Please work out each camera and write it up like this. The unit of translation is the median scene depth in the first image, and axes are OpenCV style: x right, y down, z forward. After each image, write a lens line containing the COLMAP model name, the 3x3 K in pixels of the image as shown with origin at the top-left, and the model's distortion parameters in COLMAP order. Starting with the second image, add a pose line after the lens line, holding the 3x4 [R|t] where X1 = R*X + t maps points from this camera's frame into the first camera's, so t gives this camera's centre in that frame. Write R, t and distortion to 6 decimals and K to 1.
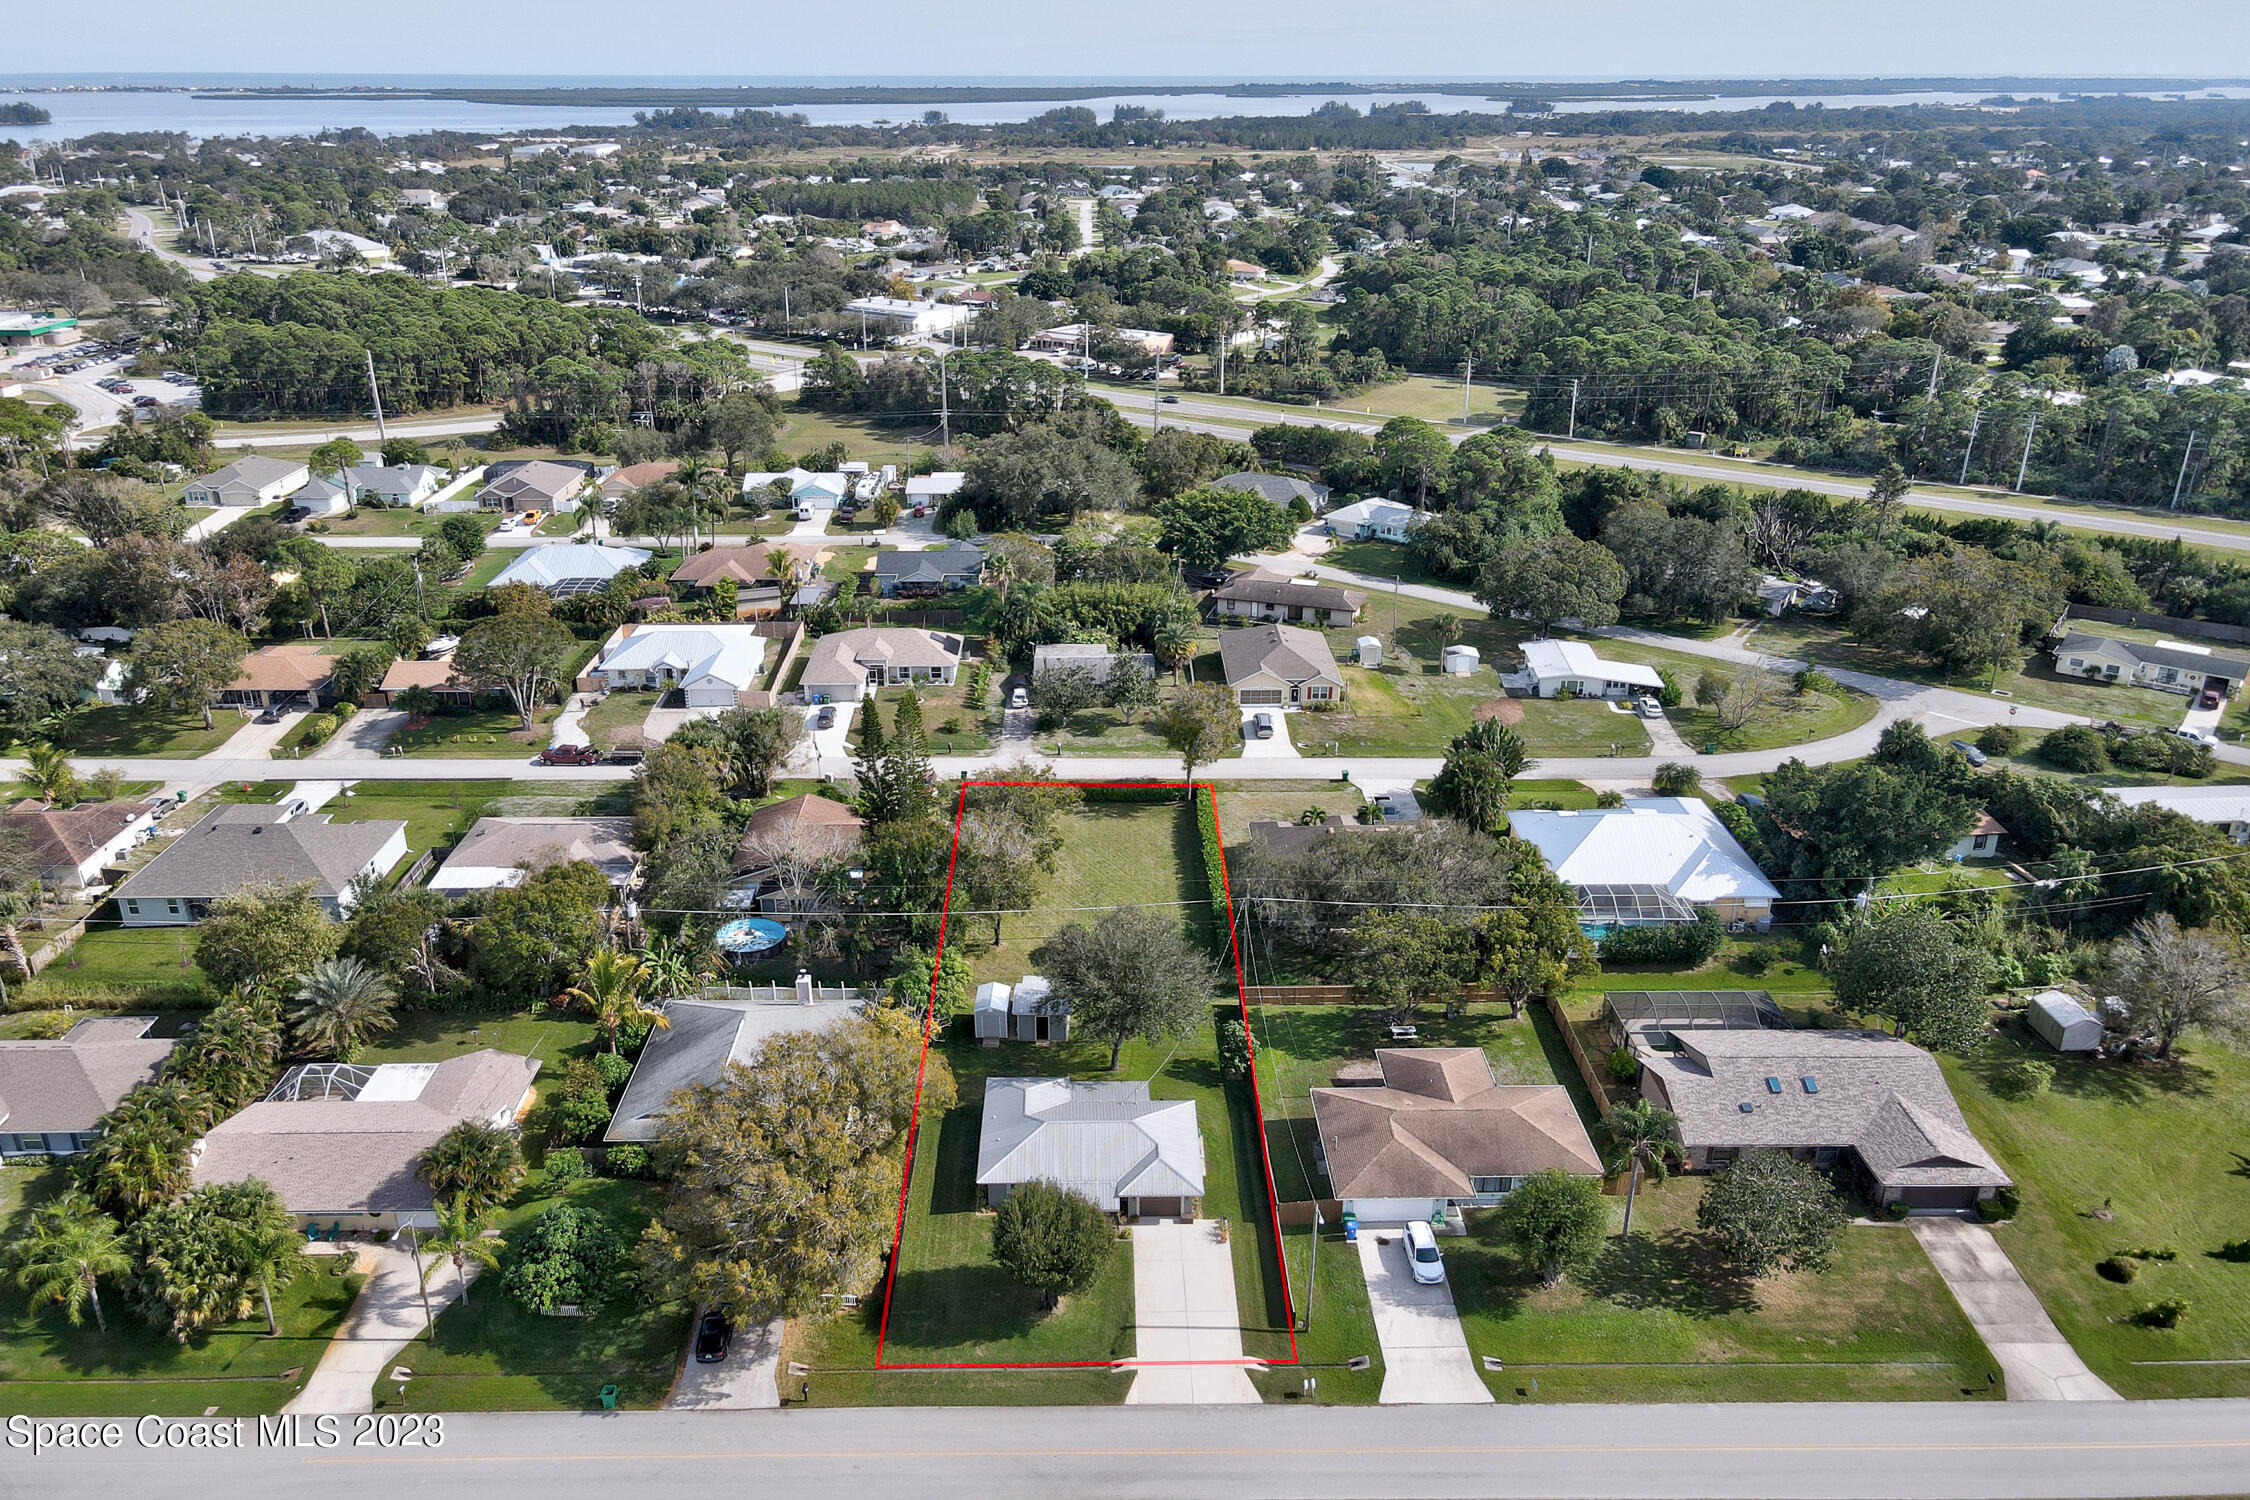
lens RADIAL K [[1753.0, 0, 1125.0], [0, 1753.0, 750.0], [0, 0, 1]] dist [0.024554, 0.001916]
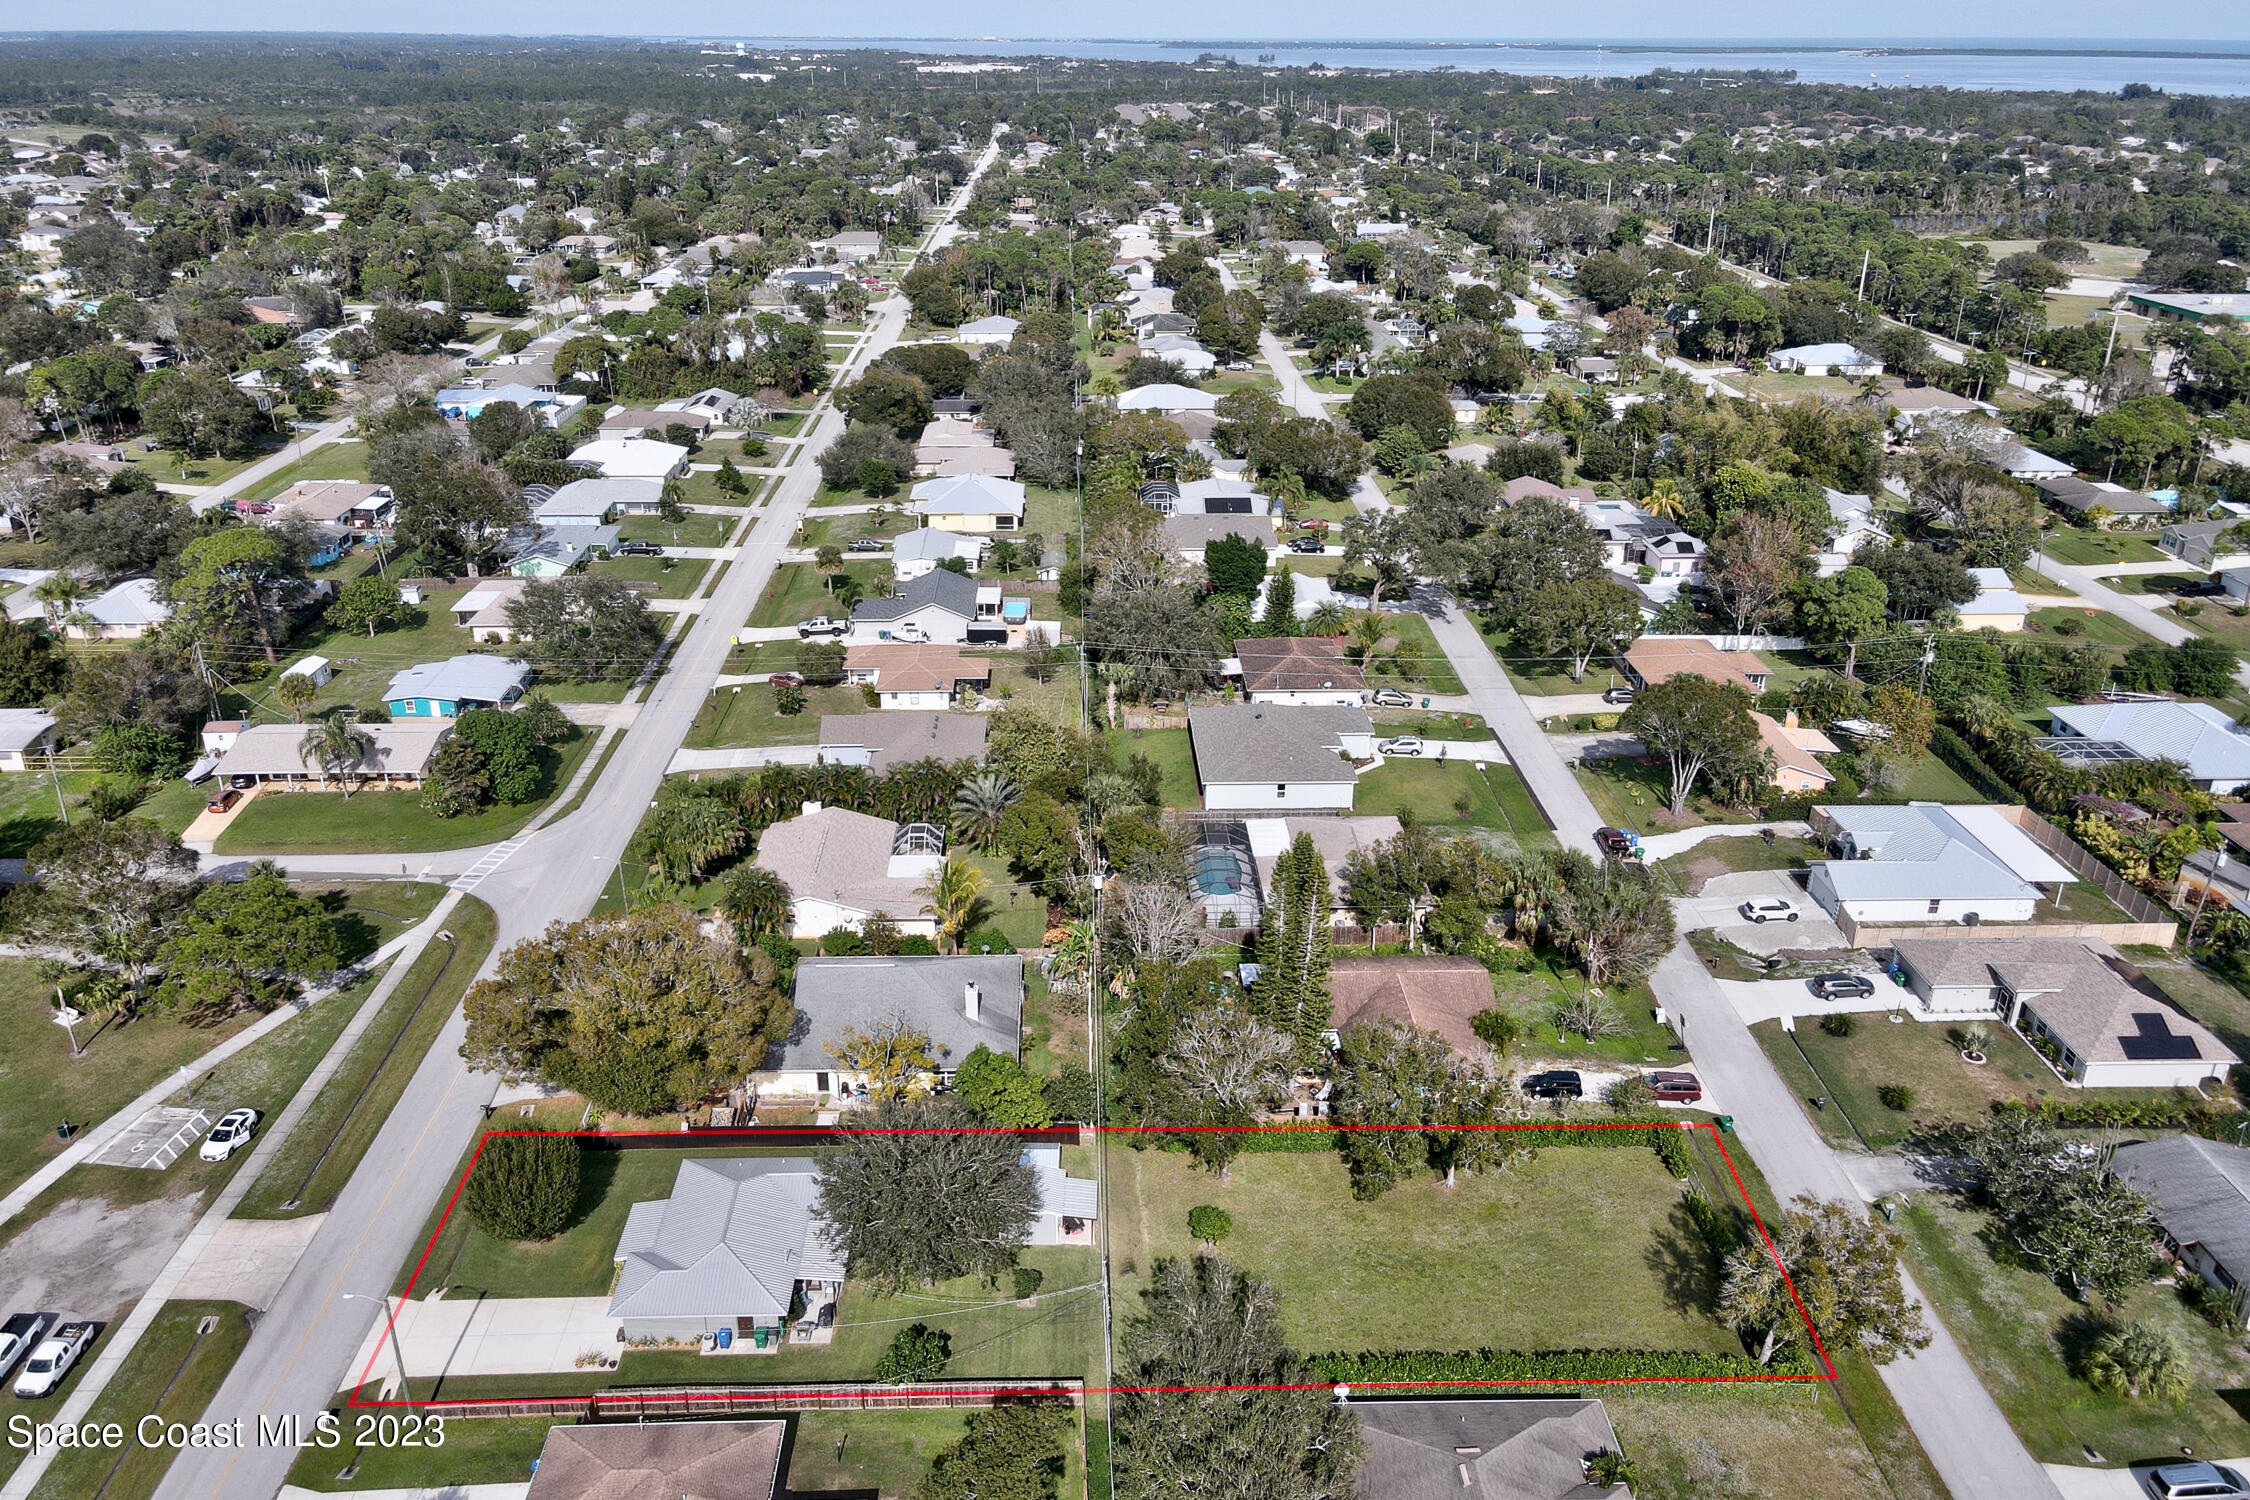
lens RADIAL K [[1661.7, 0, 1125.0], [0, 1661.7, 750.0], [0, 0, 1]] dist [0.005261, 0.007664]
pose [[0.033389, 0.411124, -0.910968, 0.487595], [-0.382471, 0.847350, 0.368394, -0.286581], [0.923364, 0.336119, 0.185535, 0.655156]]
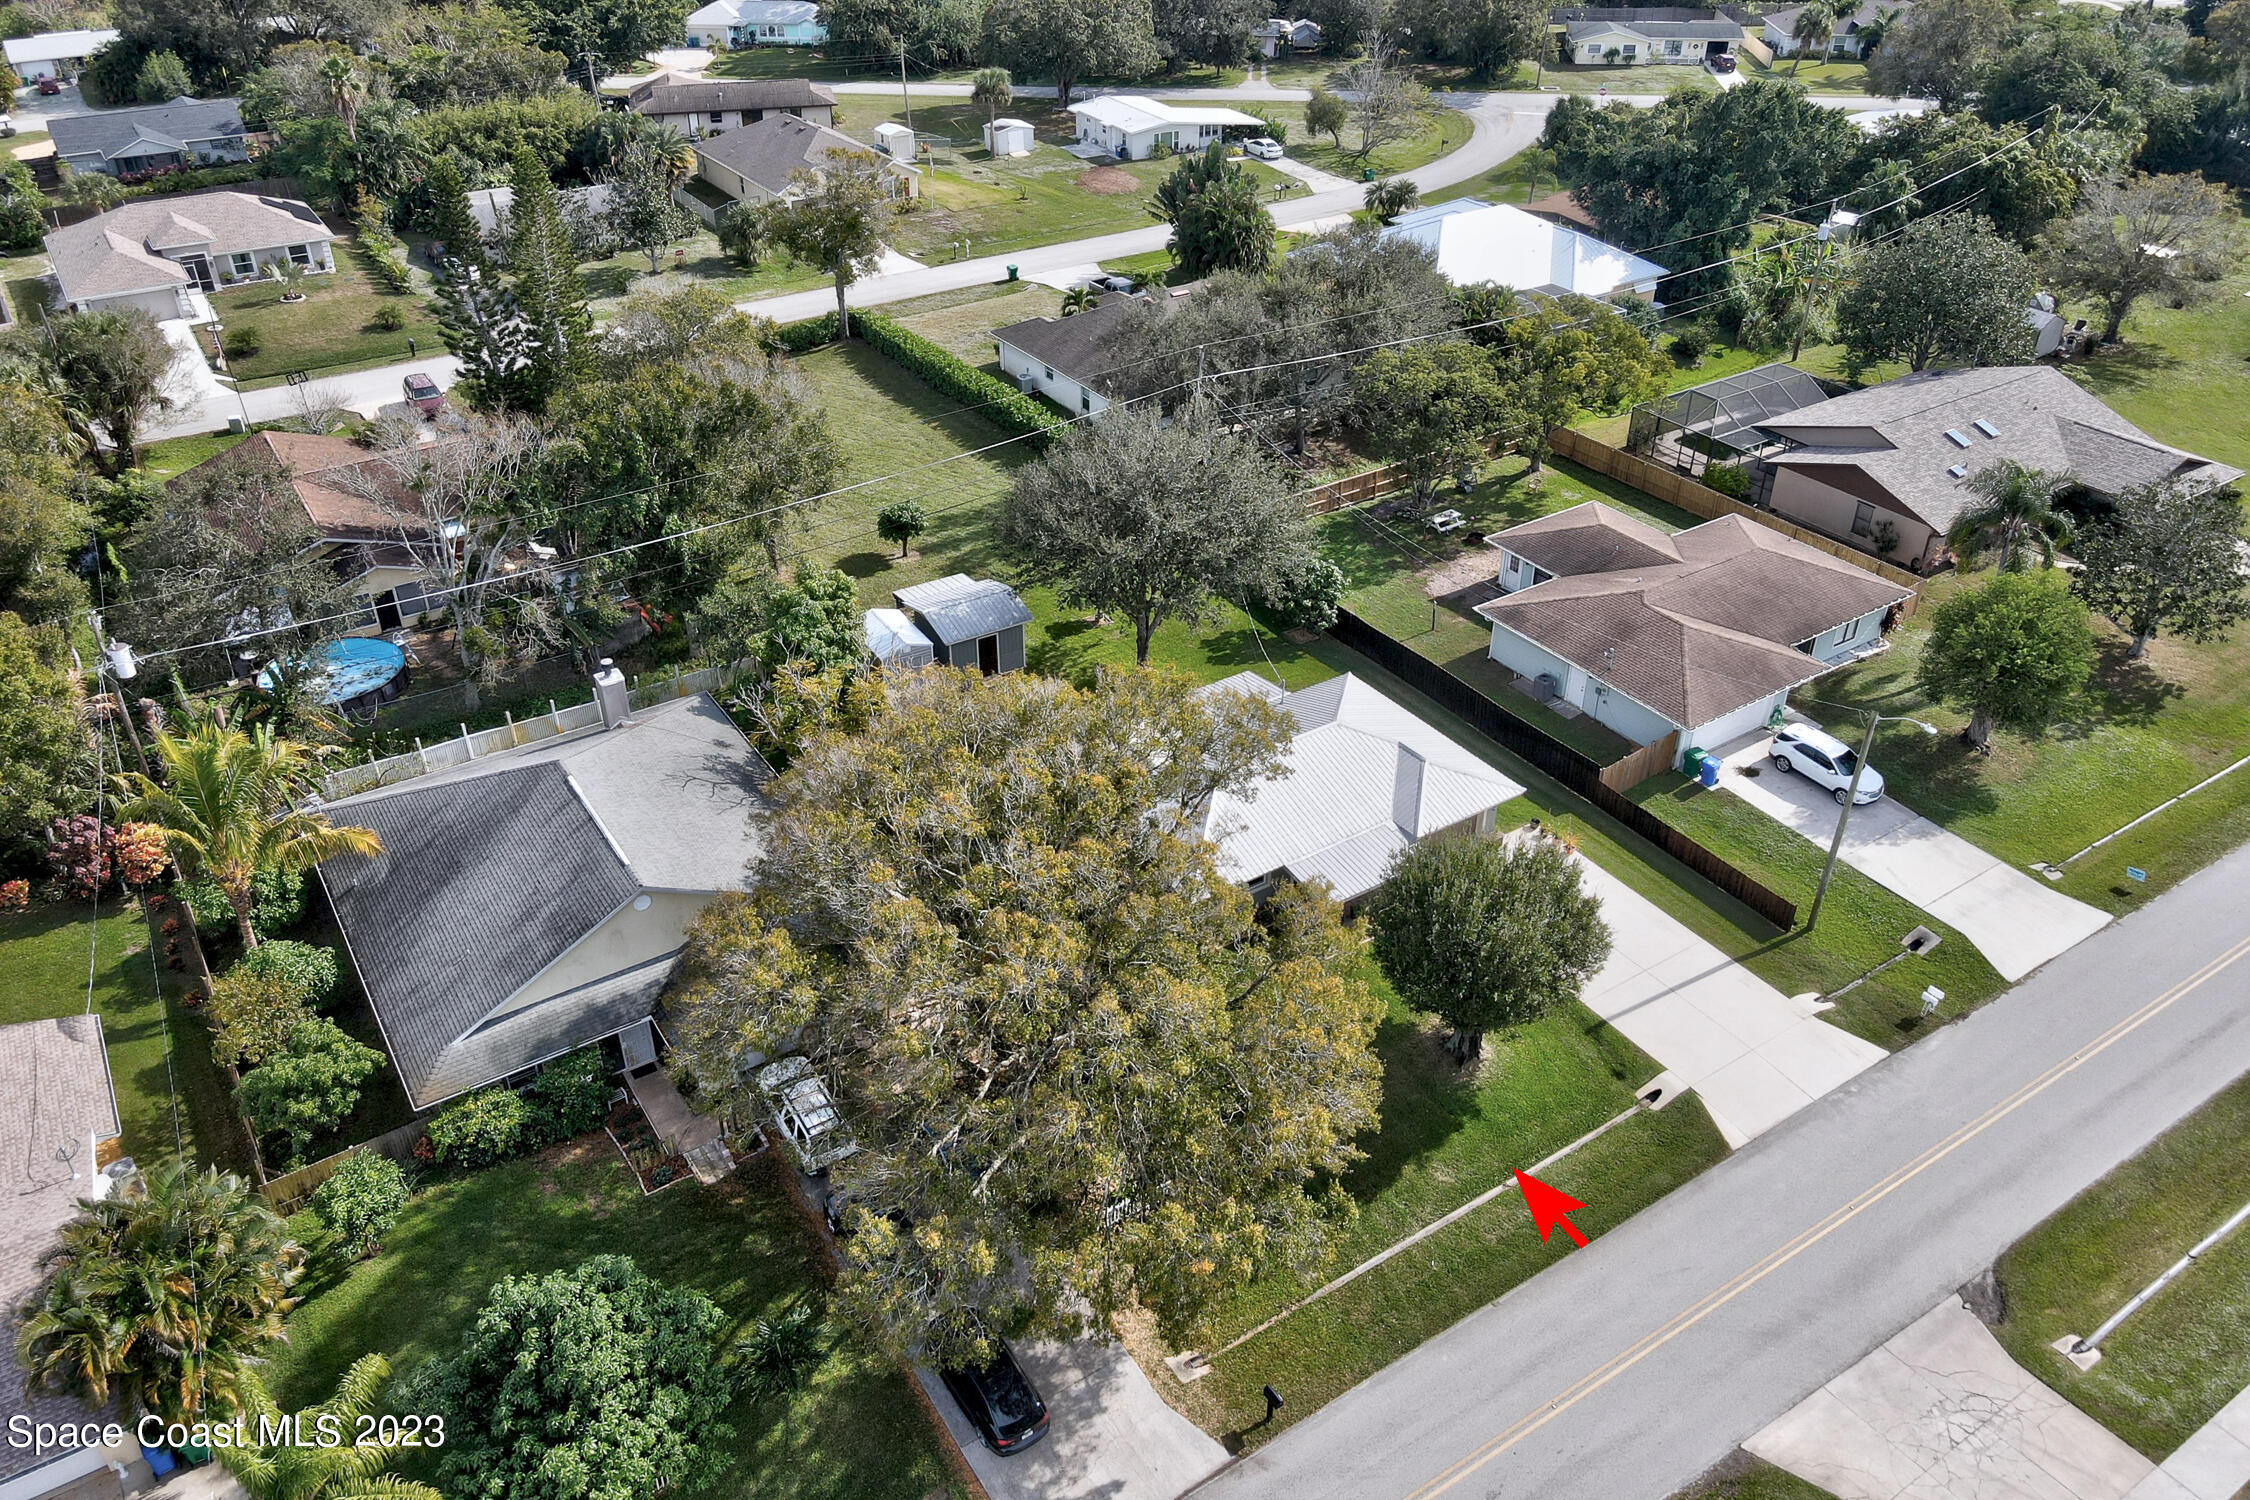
lens RADIAL K [[1661.7, 0, 1125.0], [0, 1661.7, 750.0], [0, 0, 1]] dist [0.005261, 0.007664]
pose [[0.839332, -0.296814, 0.455437, -0.213024], [0.208230, 0.949428, 0.235003, 0.051647], [-0.502157, -0.102410, 0.858691, 0.385226]]
